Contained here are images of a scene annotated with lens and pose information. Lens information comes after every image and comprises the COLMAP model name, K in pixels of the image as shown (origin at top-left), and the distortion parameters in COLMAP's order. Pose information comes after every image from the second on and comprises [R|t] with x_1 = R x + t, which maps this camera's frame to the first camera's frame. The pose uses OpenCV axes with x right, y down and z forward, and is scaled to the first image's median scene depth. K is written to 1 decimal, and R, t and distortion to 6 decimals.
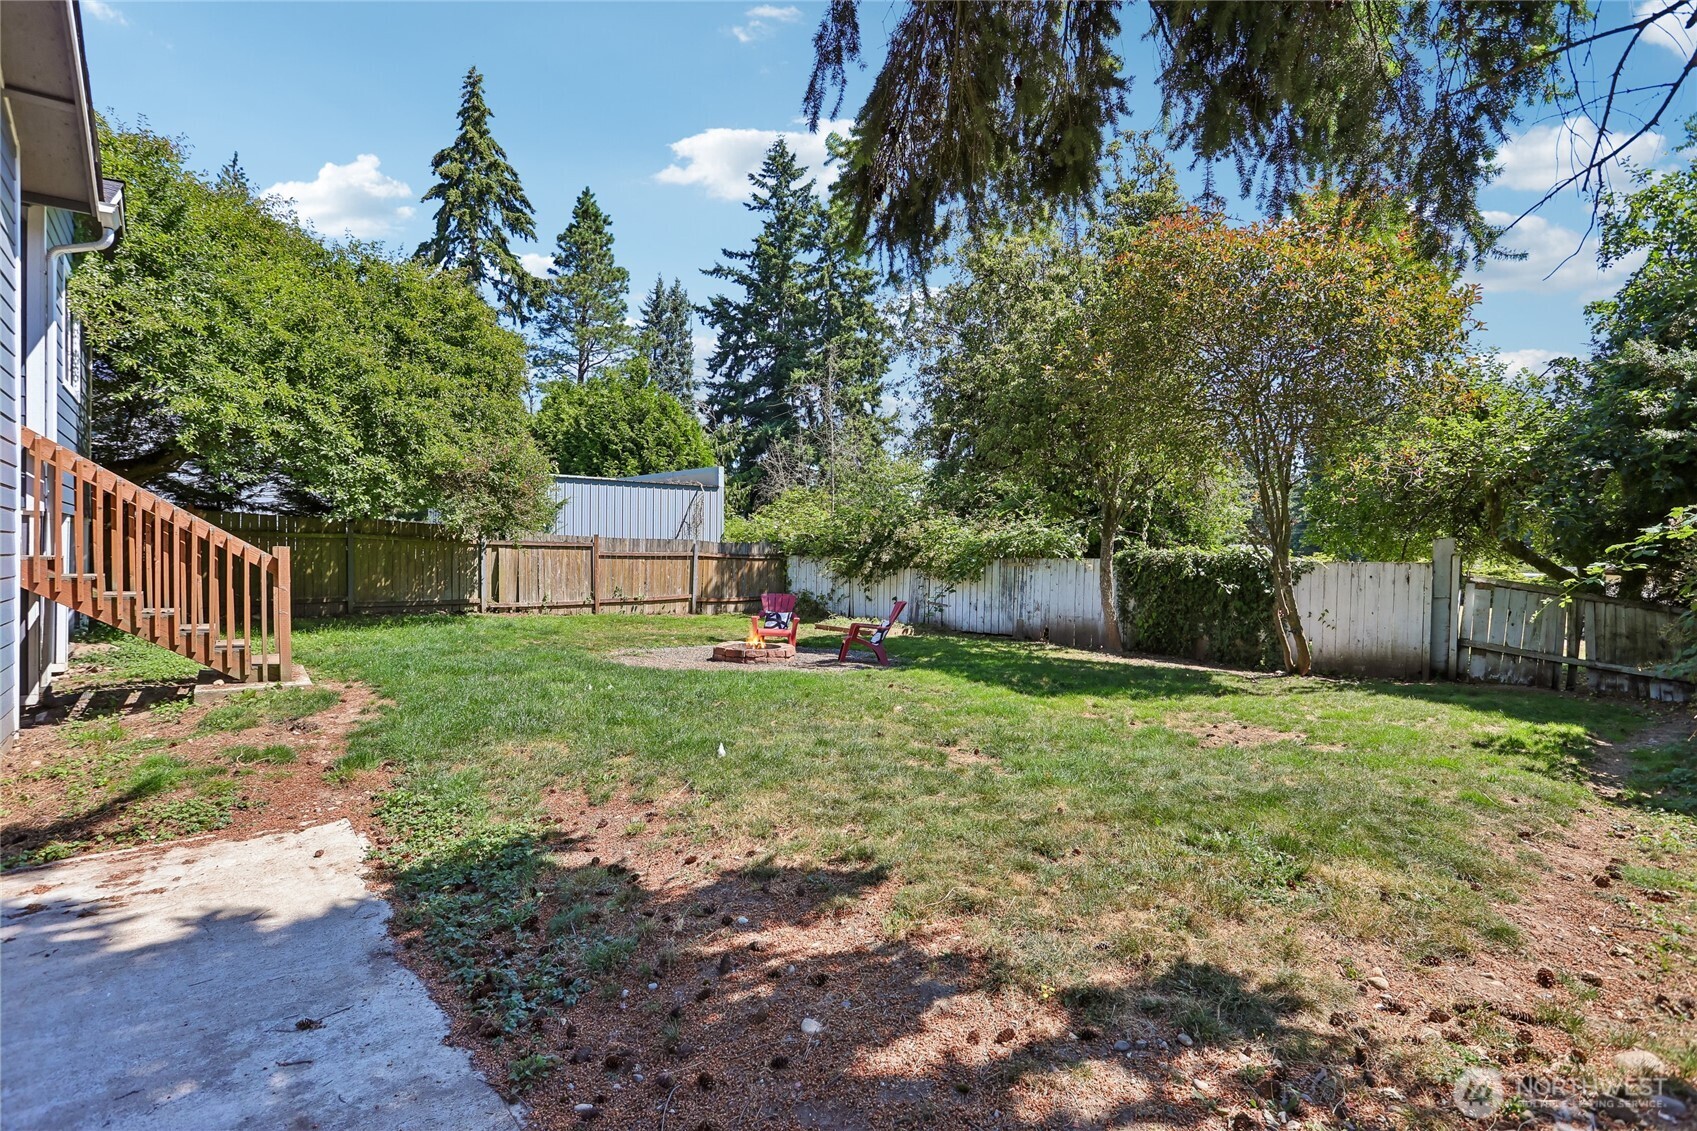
lens RADIAL K [[826.9, 0, 846.7], [0, 826.9, 564.6], [0, 0, 1]] dist [-0.021271, 0.001610]
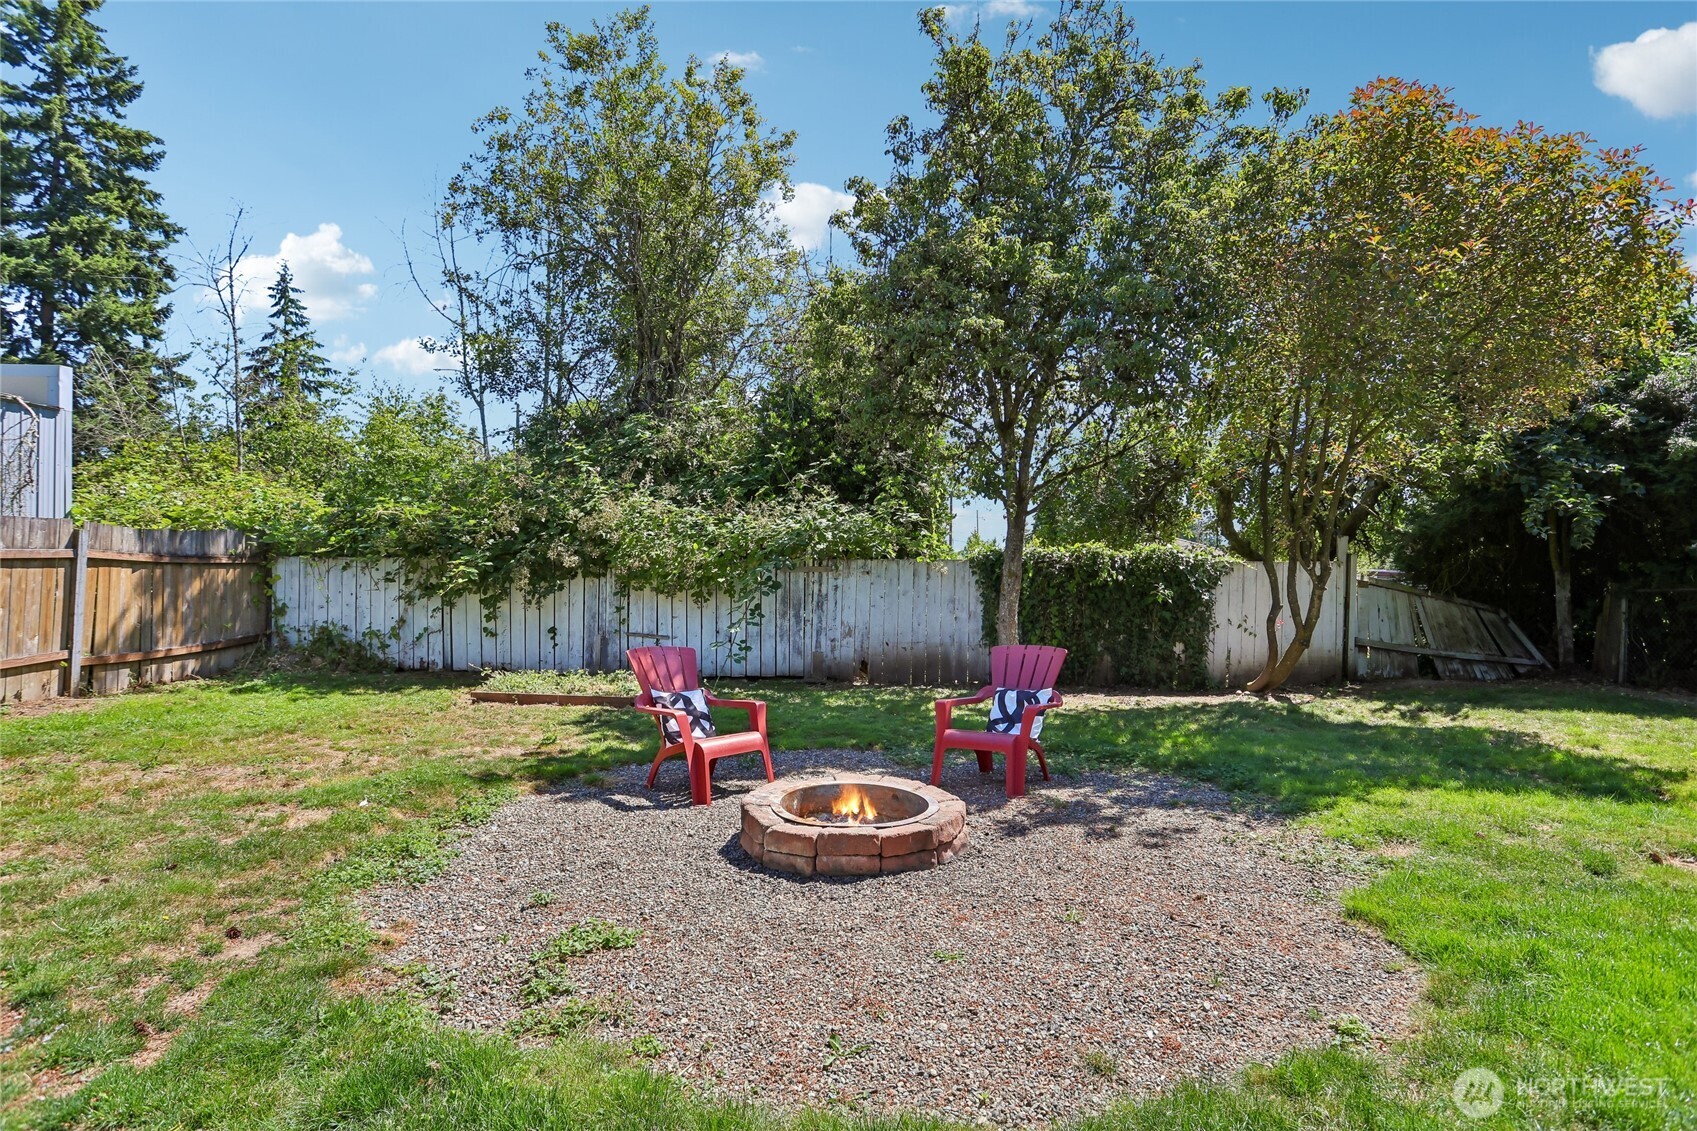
lens RADIAL K [[816.2, 0, 848.4], [0, 816.2, 567.4], [0, 0, 1]] dist [-0.018187, 0.001624]
pose [[0.669220, -0.008392, 0.743017, -0.222555], [0.010341, 0.999945, 0.001980, -0.002412], [-0.742993, 0.006359, 0.669269, 0.430238]]
